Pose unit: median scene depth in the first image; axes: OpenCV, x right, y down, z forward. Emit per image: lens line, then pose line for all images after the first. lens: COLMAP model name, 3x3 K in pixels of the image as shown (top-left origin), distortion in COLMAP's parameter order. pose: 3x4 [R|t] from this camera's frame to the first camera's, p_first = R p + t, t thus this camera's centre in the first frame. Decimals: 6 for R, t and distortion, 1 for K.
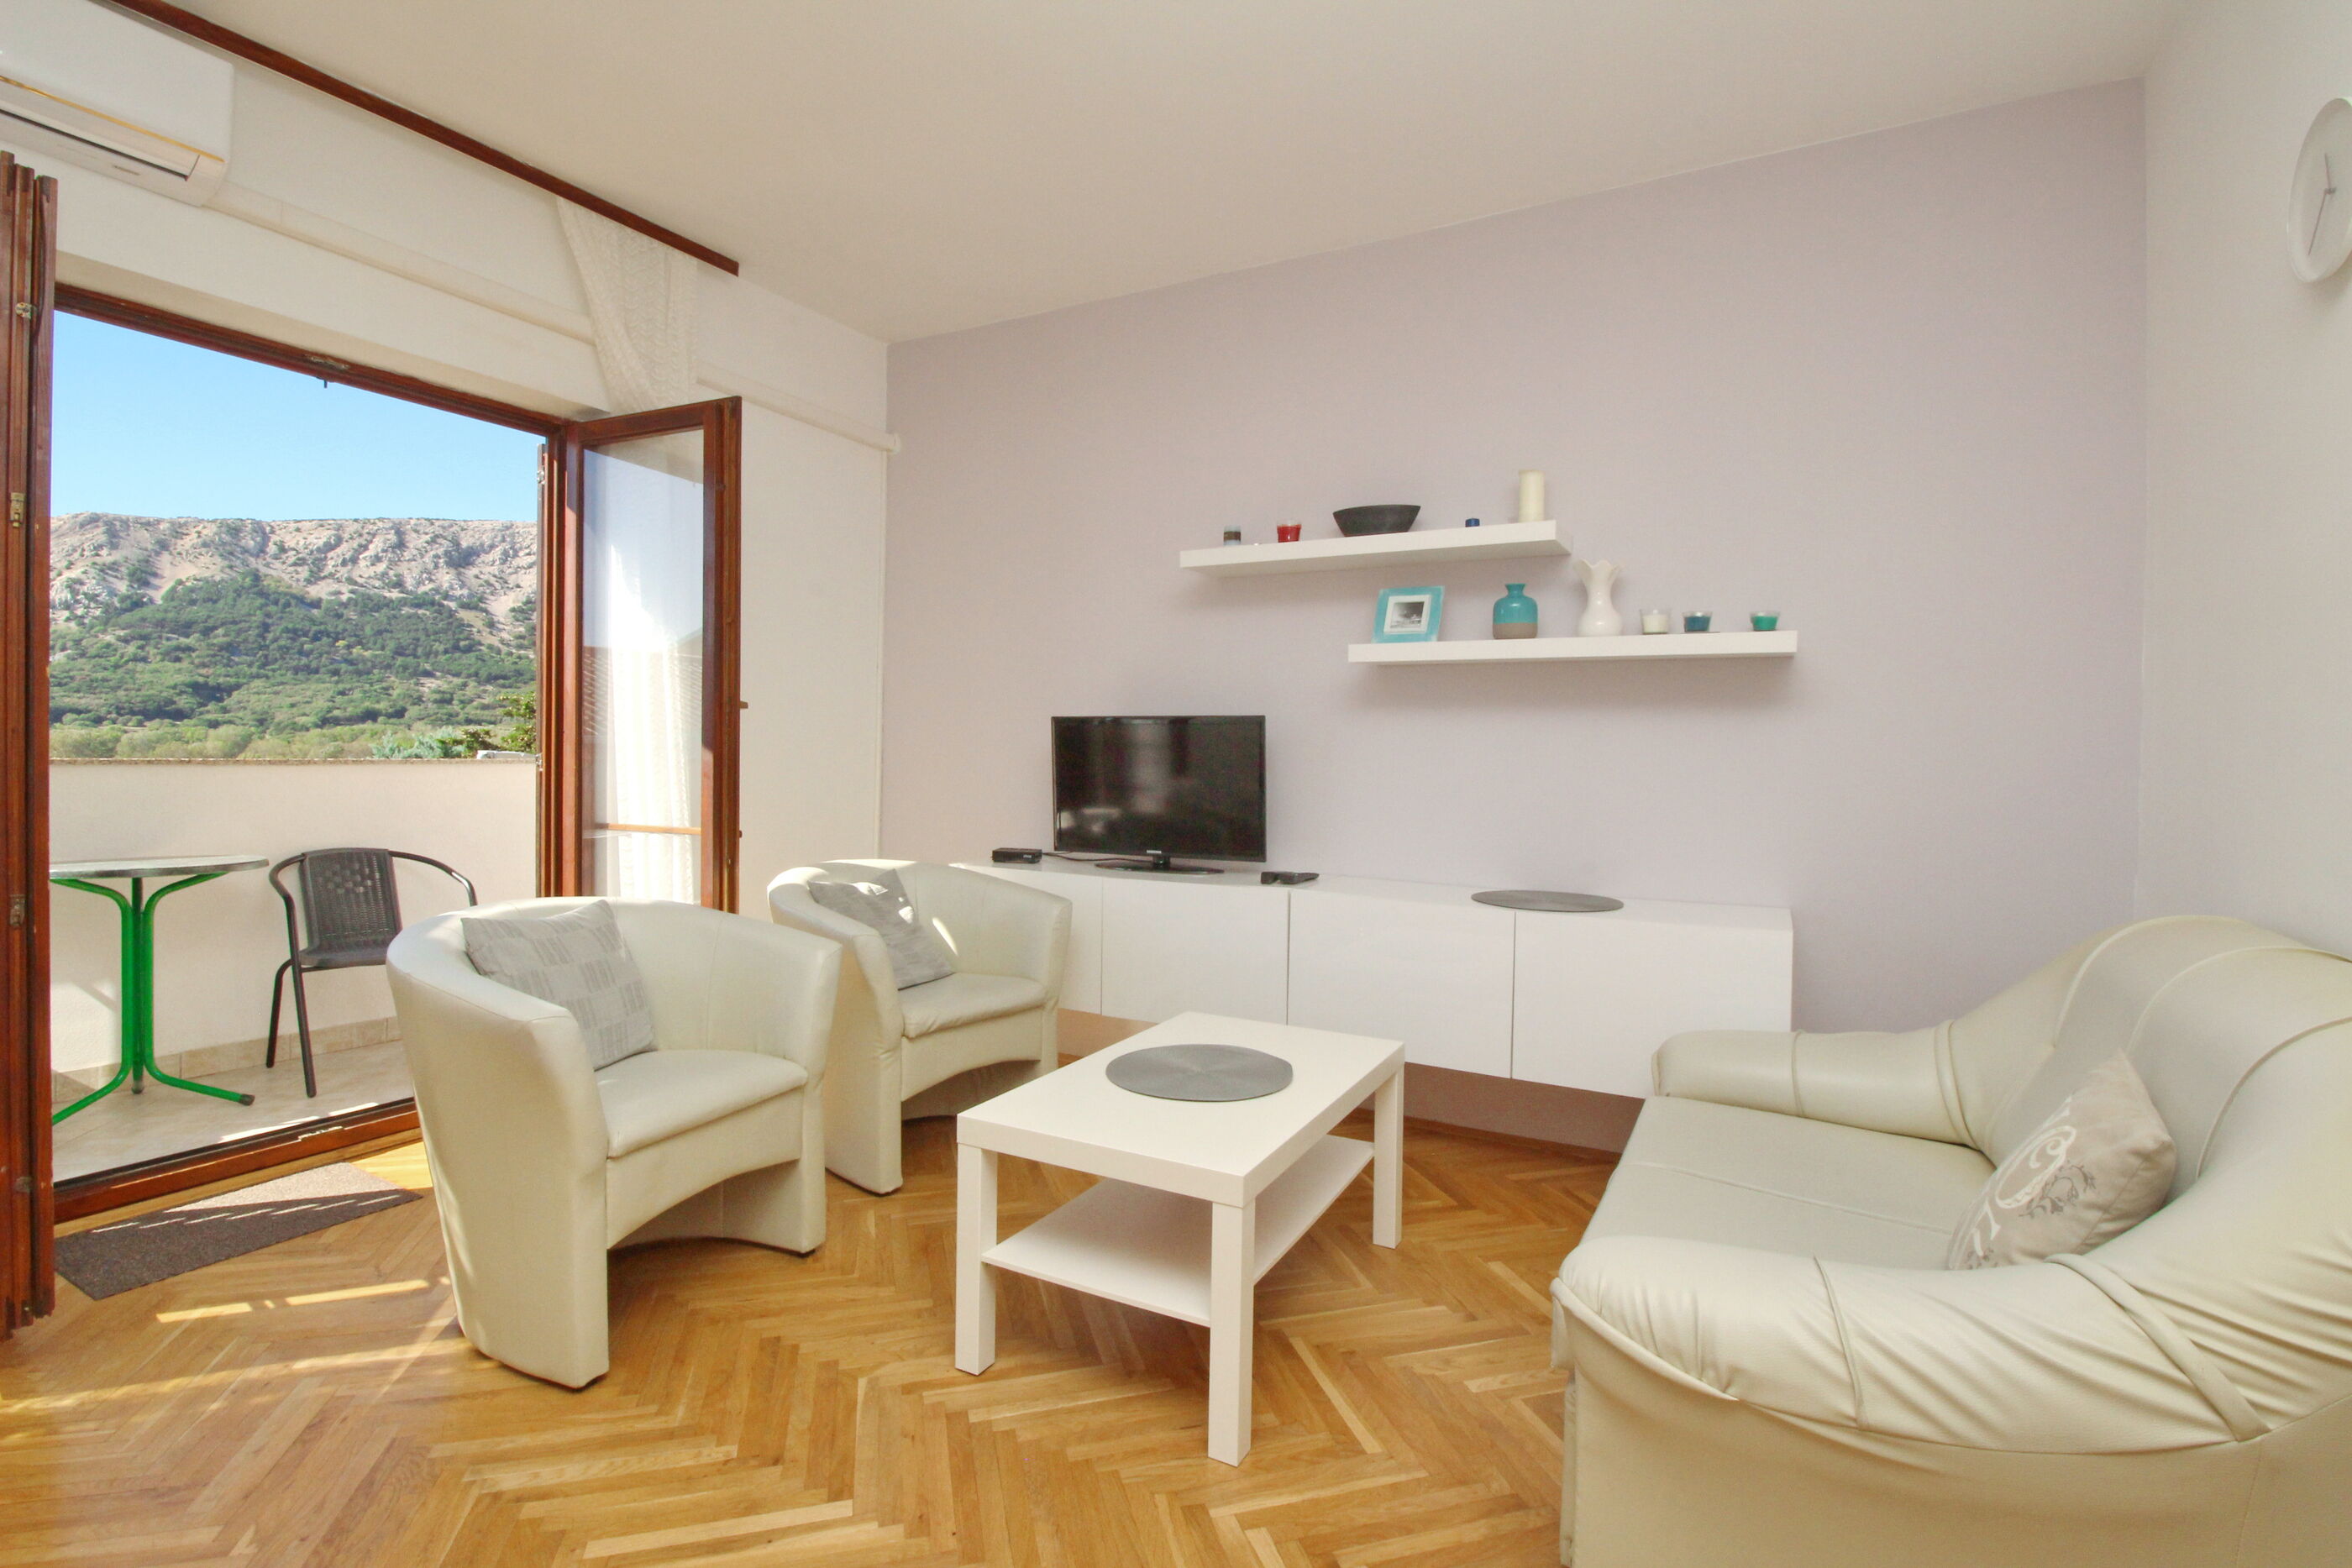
lens RADIAL K [[1083.3, 0, 1169.2], [0, 1083.3, 765.8], [0, 0, 1]] dist [-0.008931, -0.007721]
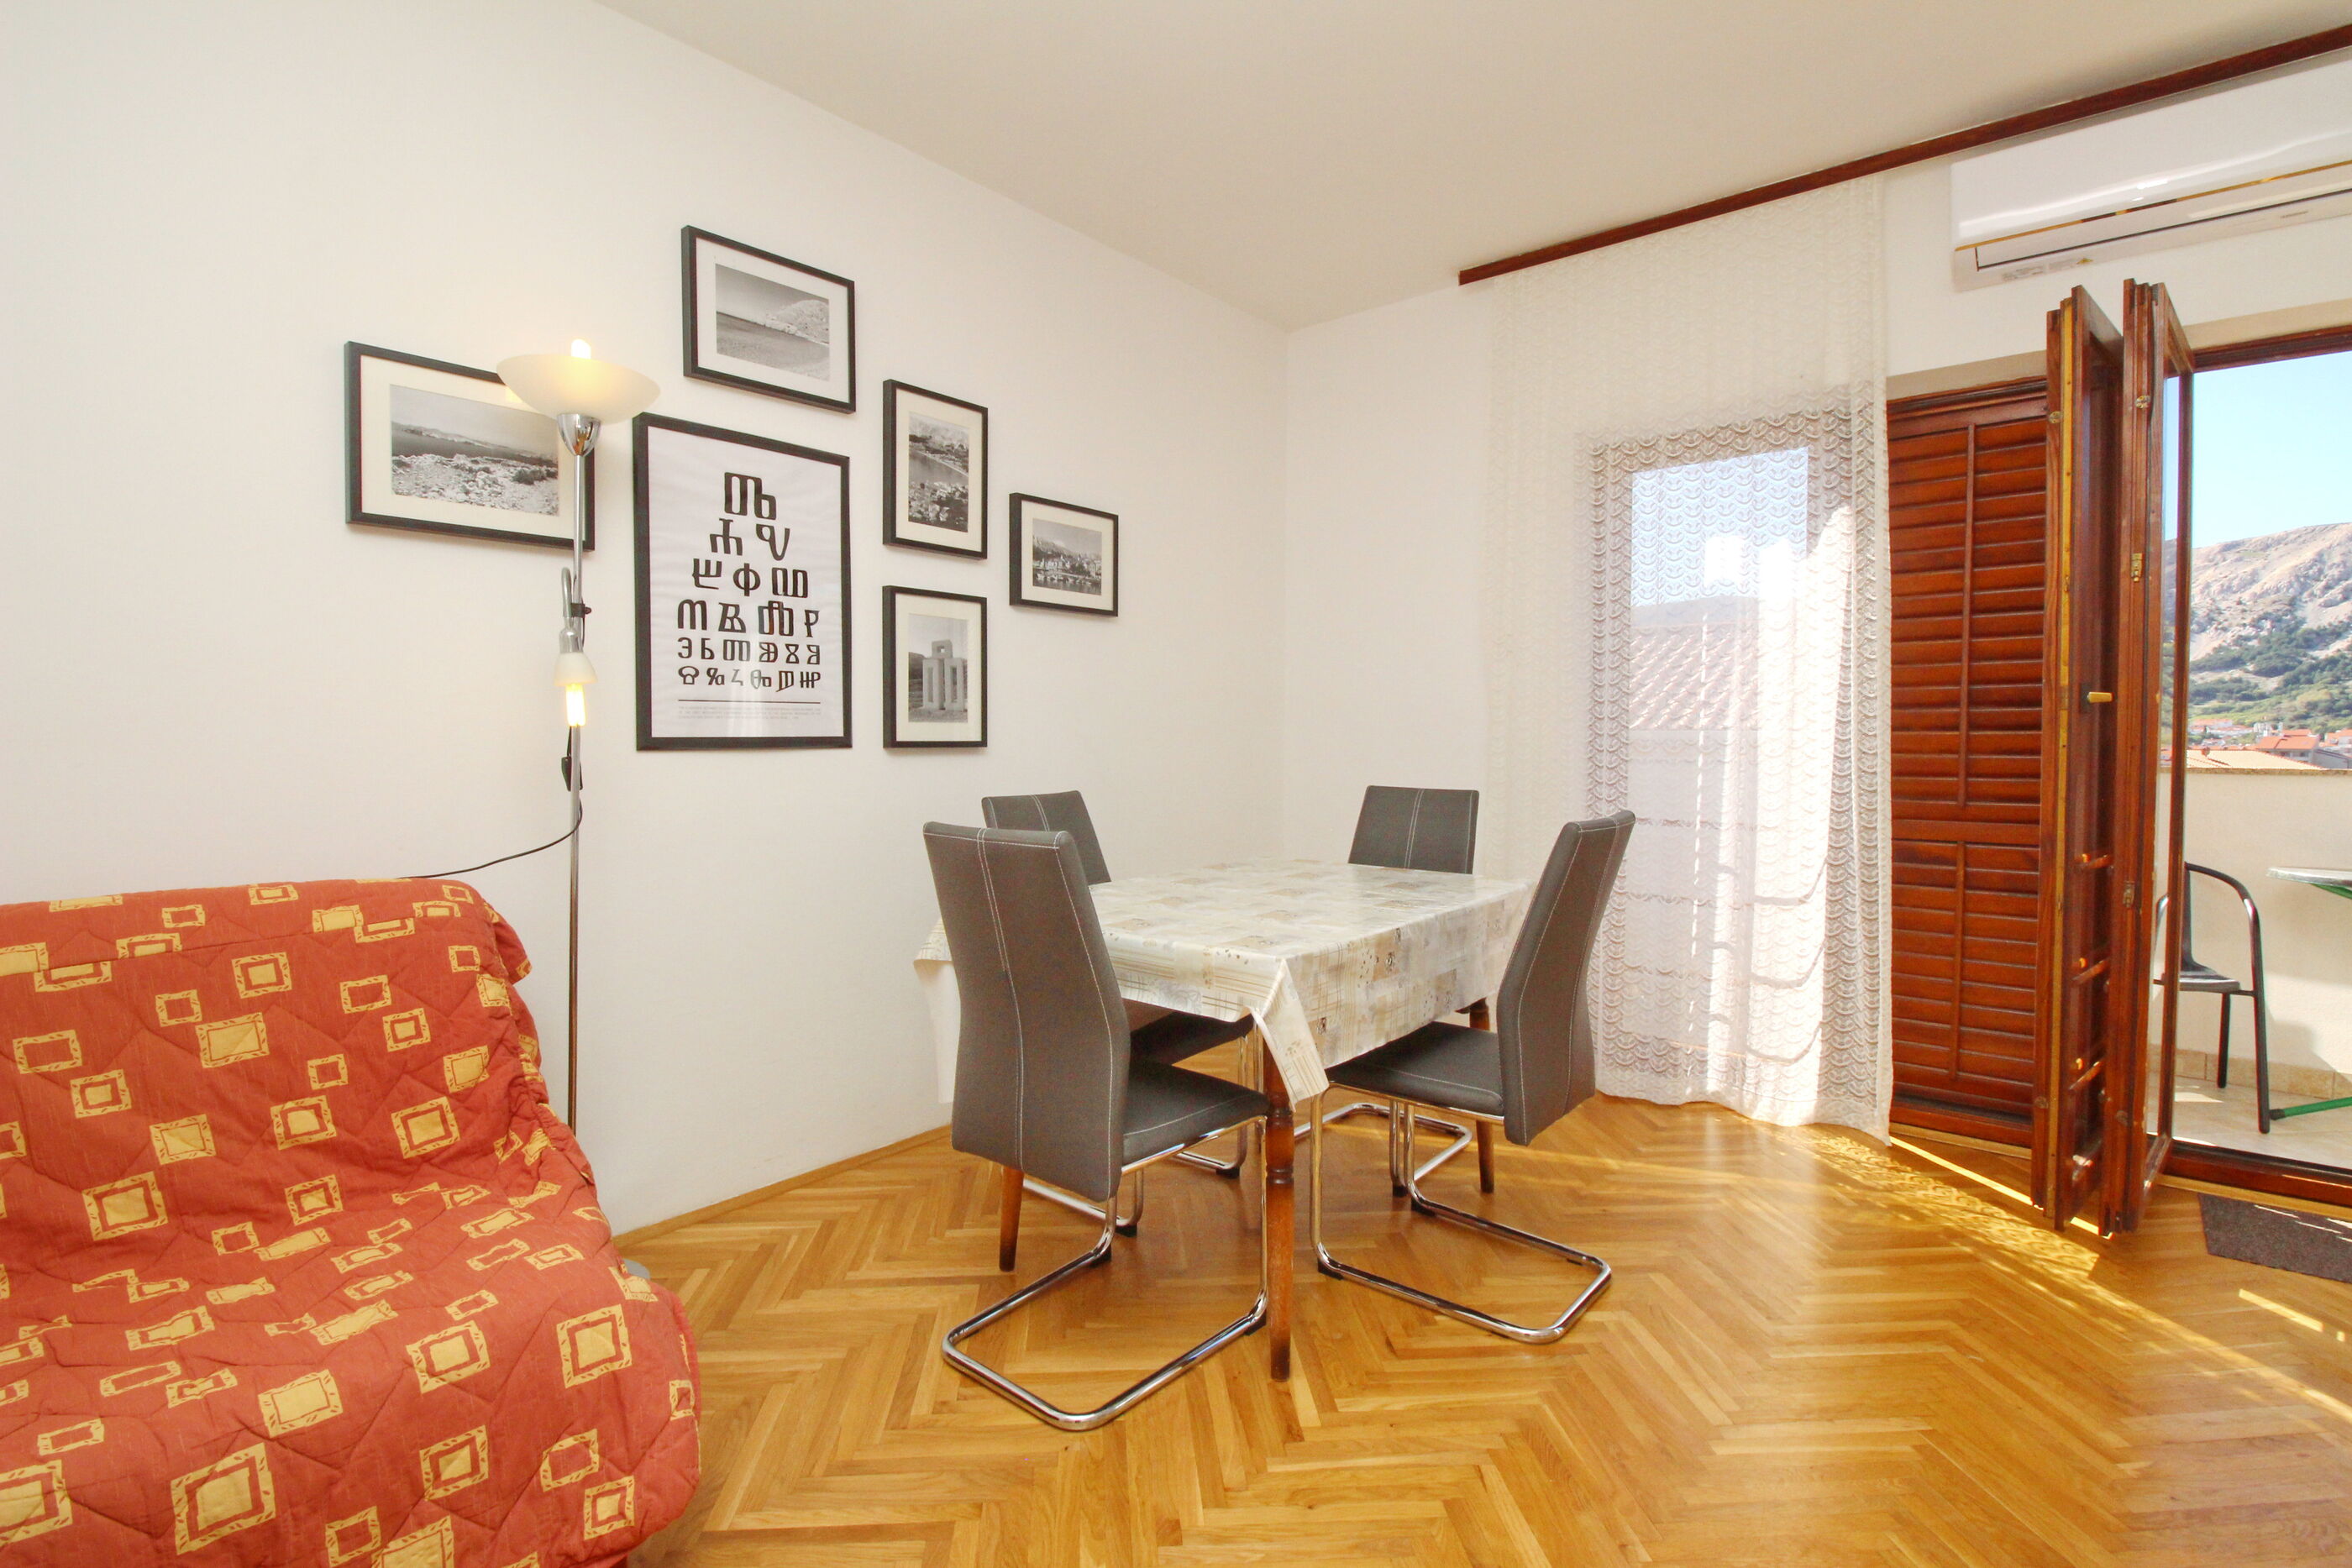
lens RADIAL K [[1083.3, 0, 1175.2], [0, 1083.3, 781.6], [0, 0, 1]] dist [-0.008931, -0.007721]
pose [[-0.201624, 0.030345, -0.978993, 0.201585], [-0.015374, 0.999299, 0.034140, -0.012050], [0.979342, 0.021935, -0.201016, 0.095267]]
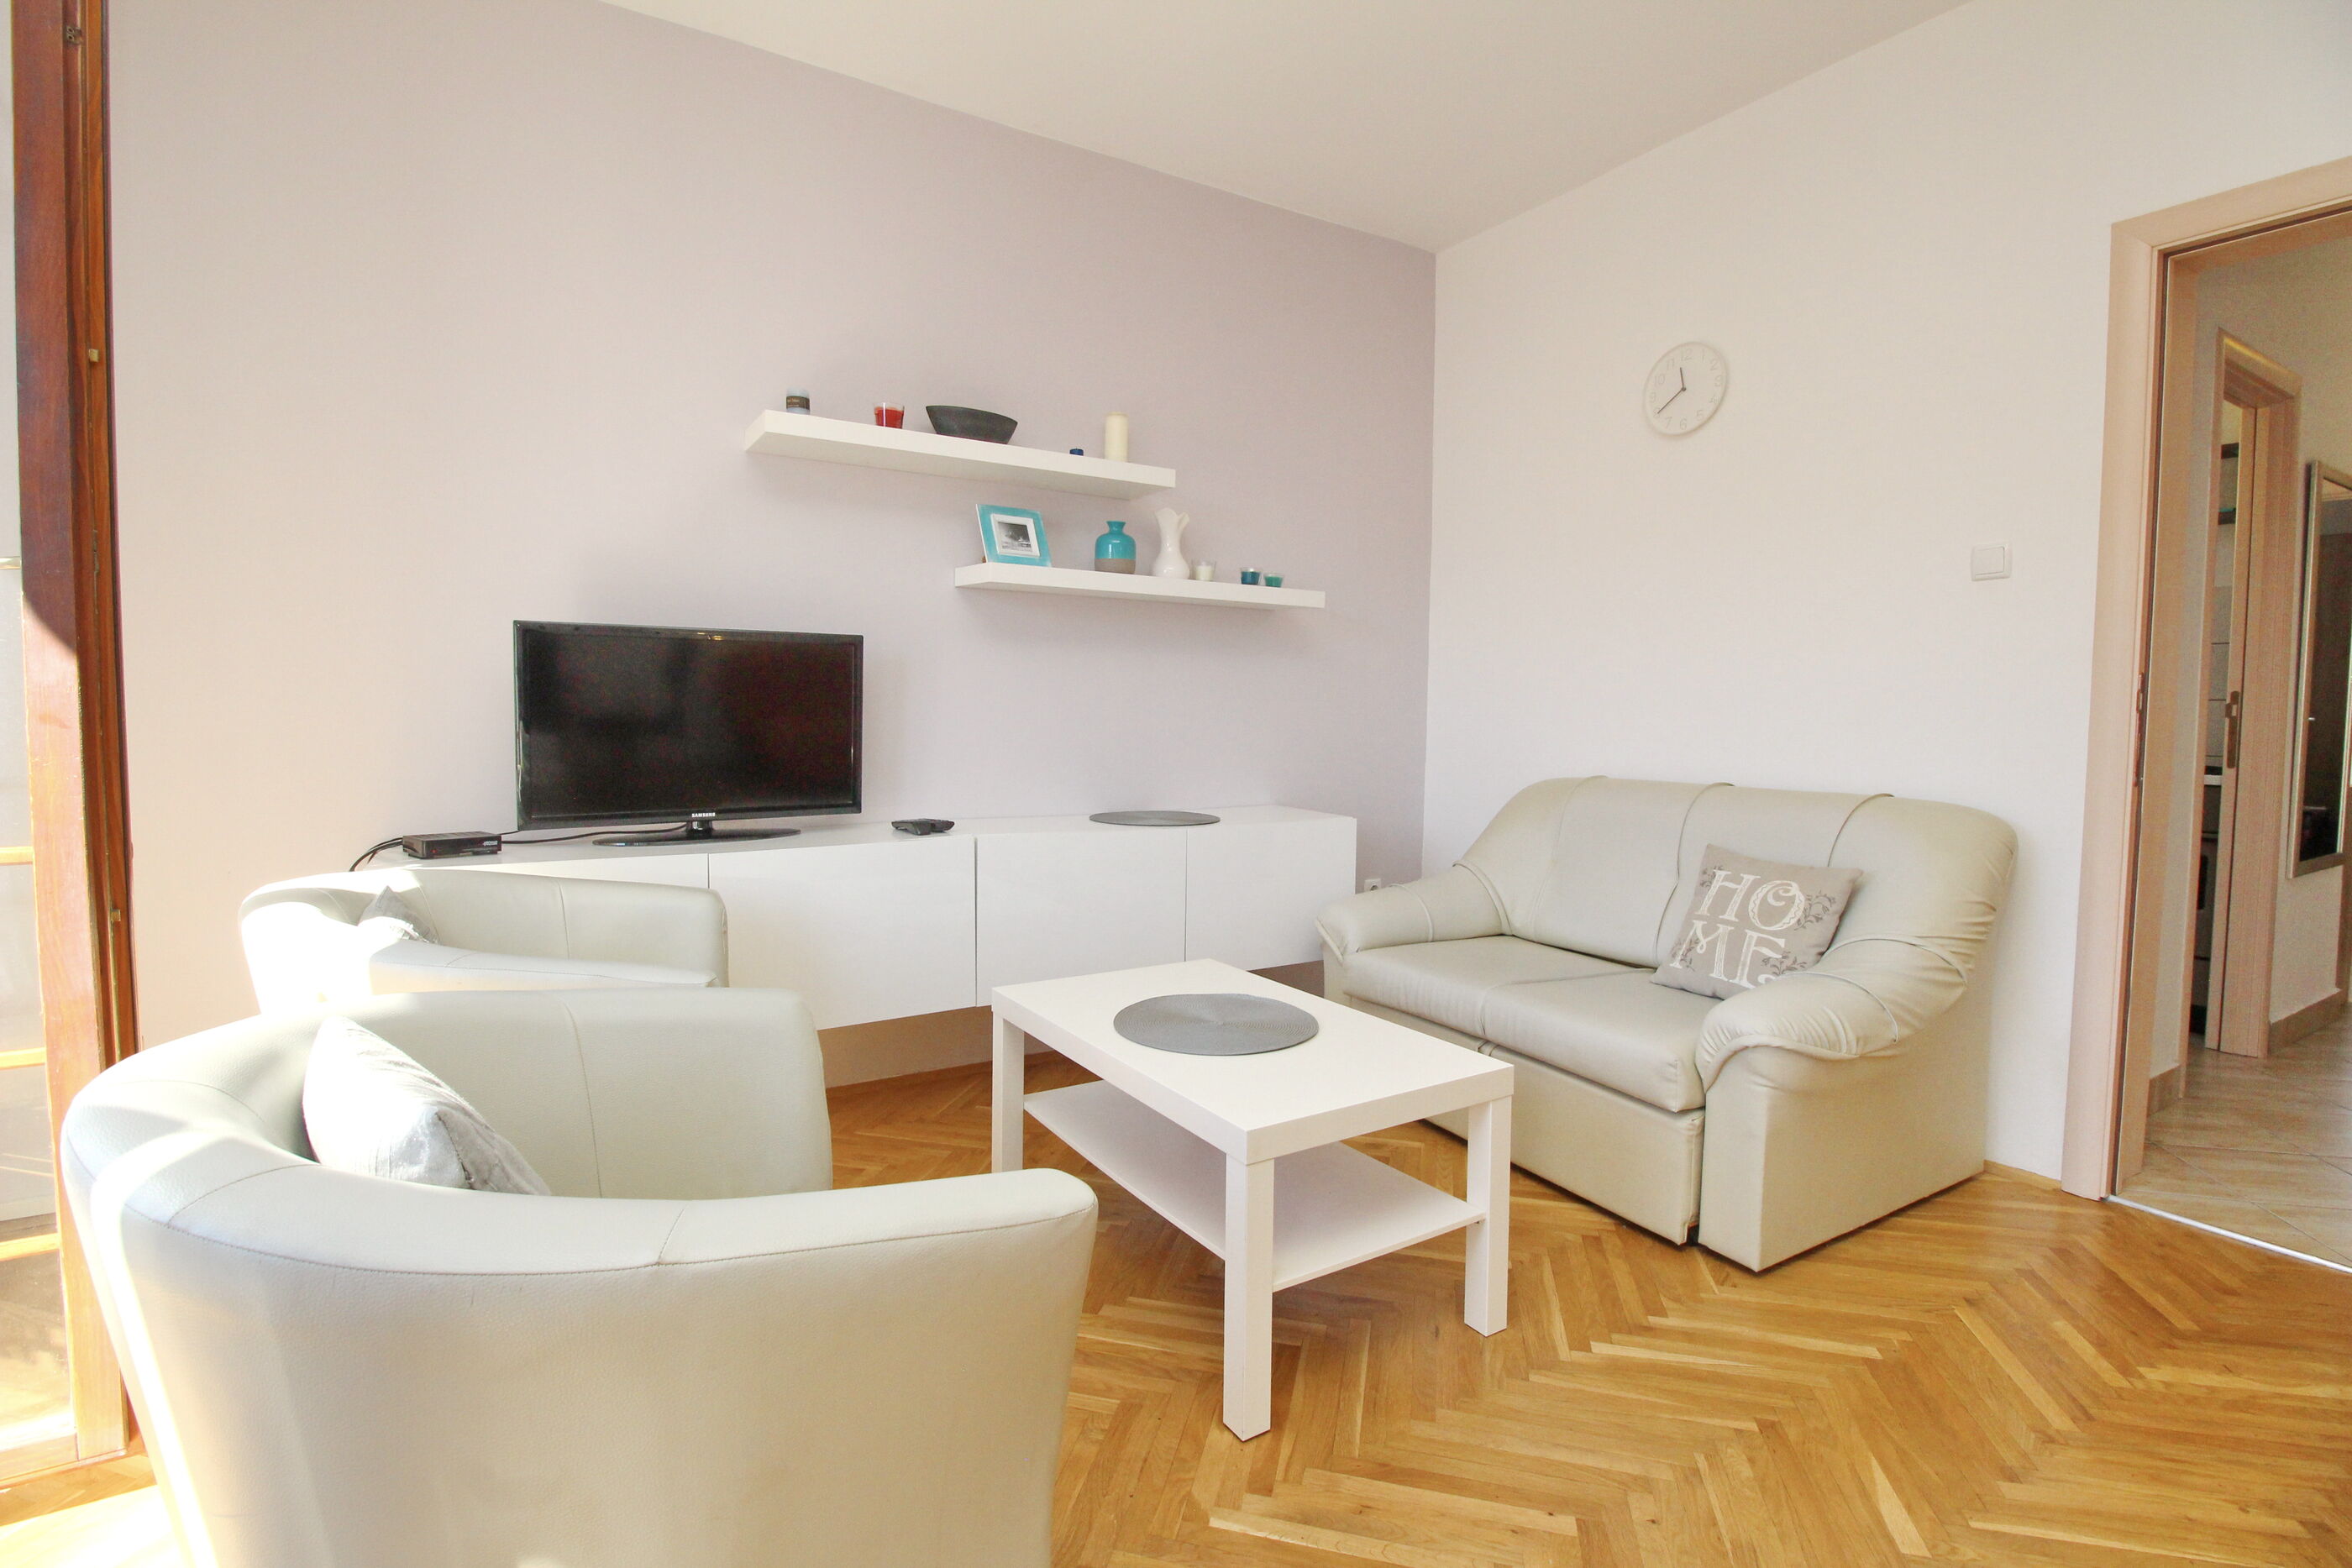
lens RADIAL K [[1083.3, 0, 1186.5], [0, 1083.3, 770.9], [0, 0, 1]] dist [-0.008931, -0.007721]
pose [[0.505183, -0.060244, 0.860907, -0.551546], [0.008636, 0.997864, 0.064760, 0.005666], [-0.862969, -0.025281, 0.504624, 0.402144]]
